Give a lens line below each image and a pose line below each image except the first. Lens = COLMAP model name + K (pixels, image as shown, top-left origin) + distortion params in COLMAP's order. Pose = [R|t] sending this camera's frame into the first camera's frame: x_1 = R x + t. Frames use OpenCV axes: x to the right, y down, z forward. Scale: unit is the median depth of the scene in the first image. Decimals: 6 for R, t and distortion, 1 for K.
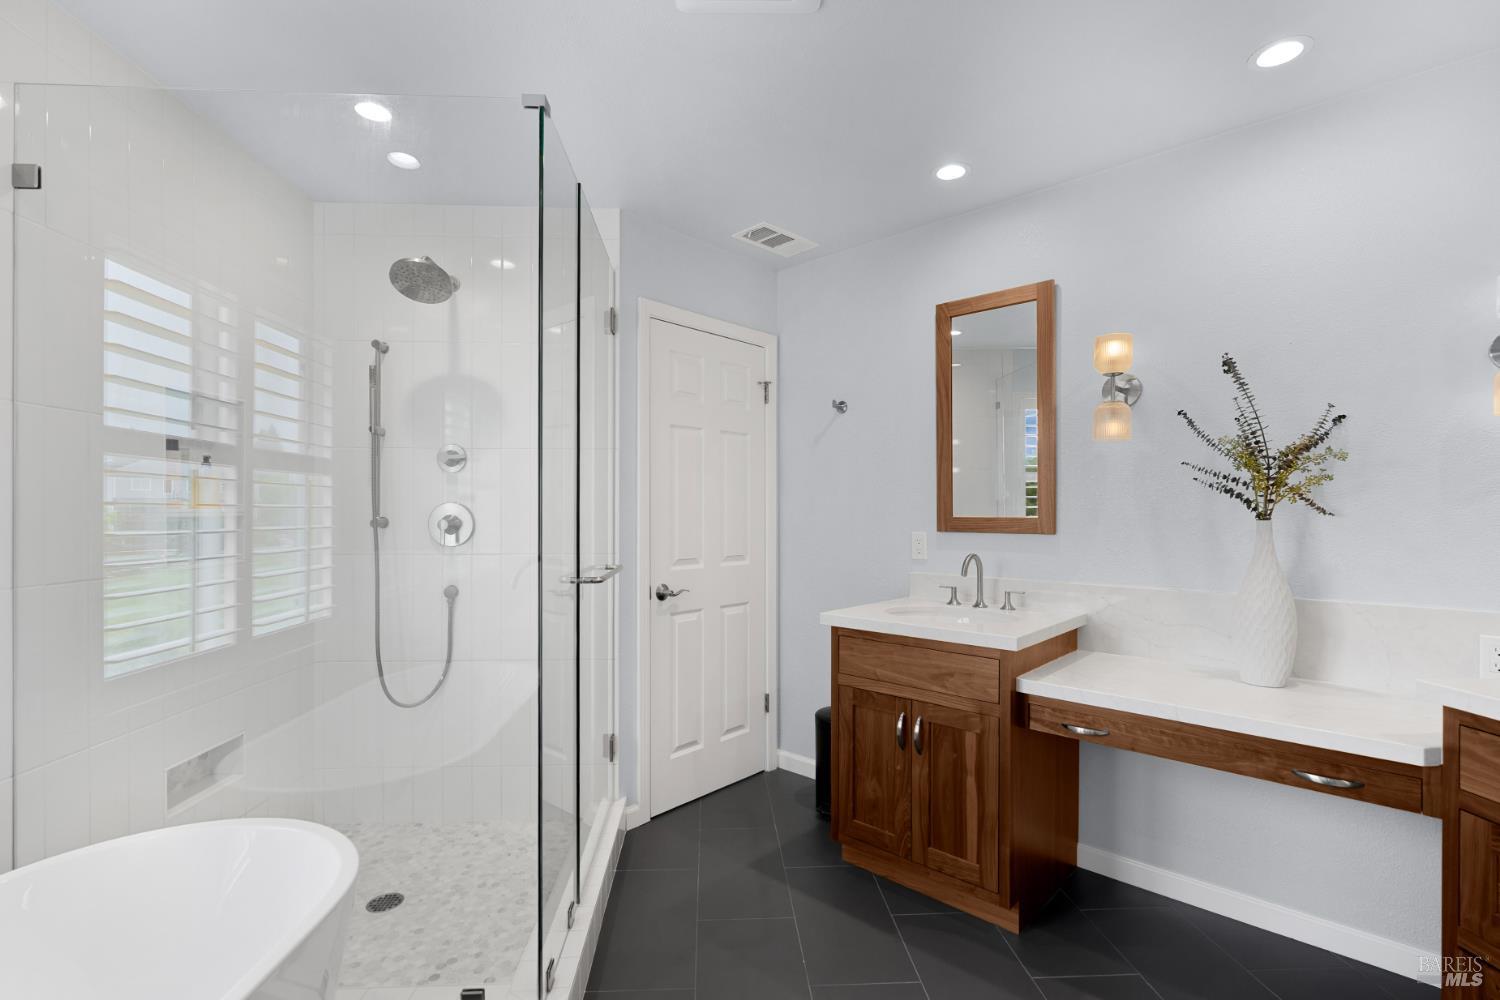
lens RADIAL K [[679.7, 0, 744.0], [0, 679.7, 498.3], [0, 0, 1]] dist [-0.004068, 0.002940]
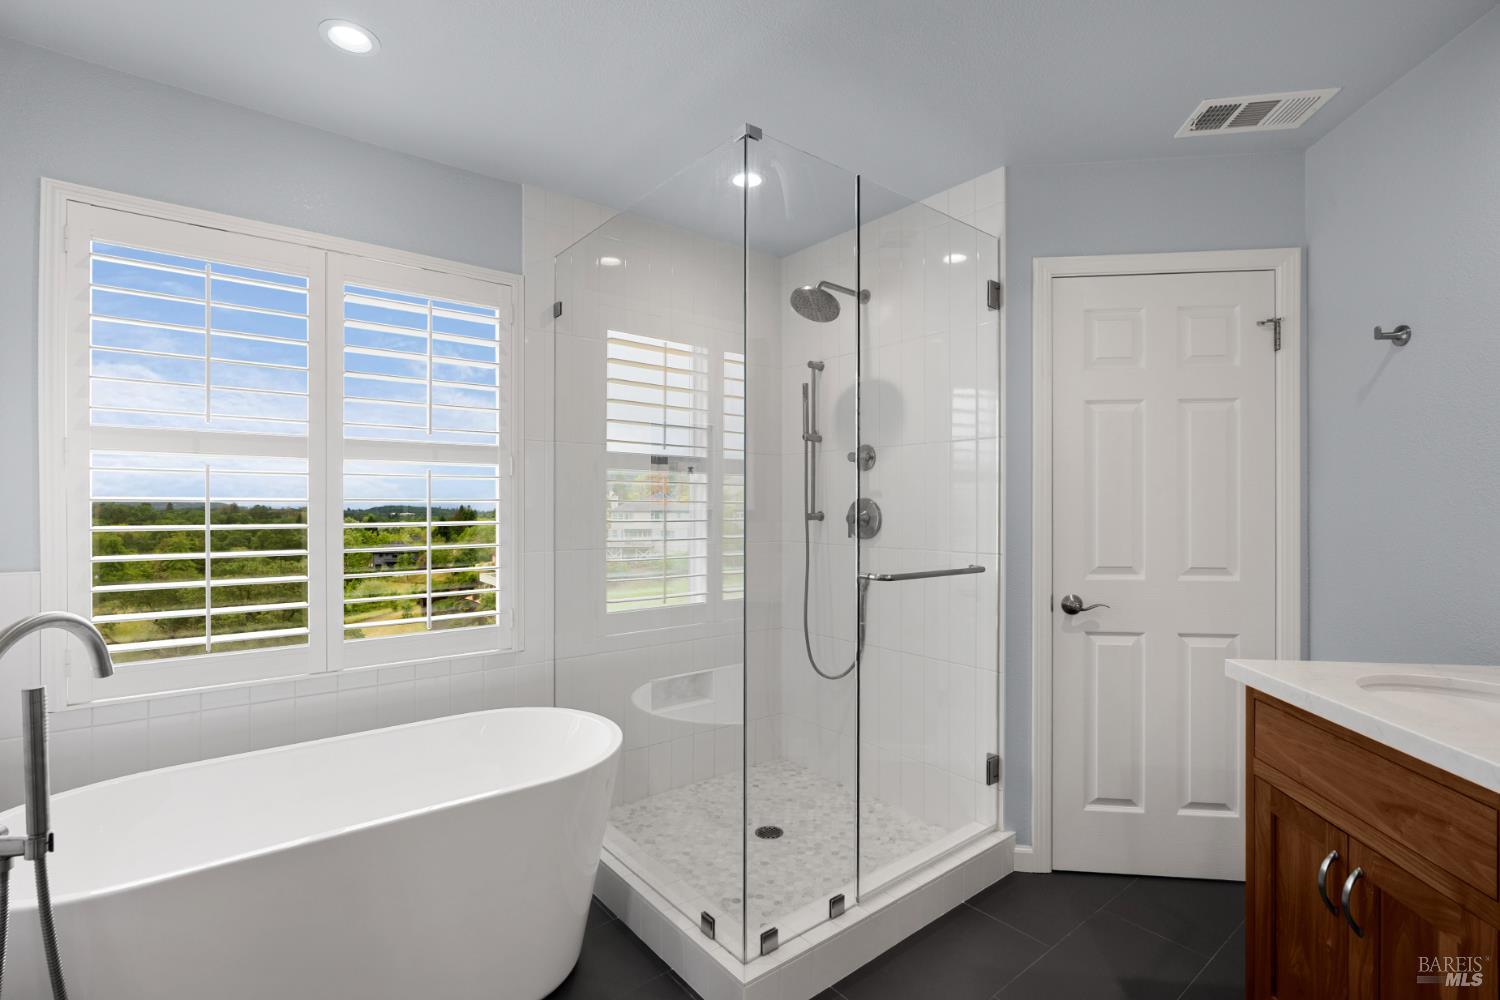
lens RADIAL K [[679.7, 0, 750.5], [0, 679.7, 495.5], [0, 0, 1]] dist [-0.004068, 0.002940]
pose [[0.600408, -0.010976, -0.799618, 0.379000], [0.012234, 0.999915, -0.004539, 0.004851], [0.799600, -0.007057, 0.600491, 0.233823]]
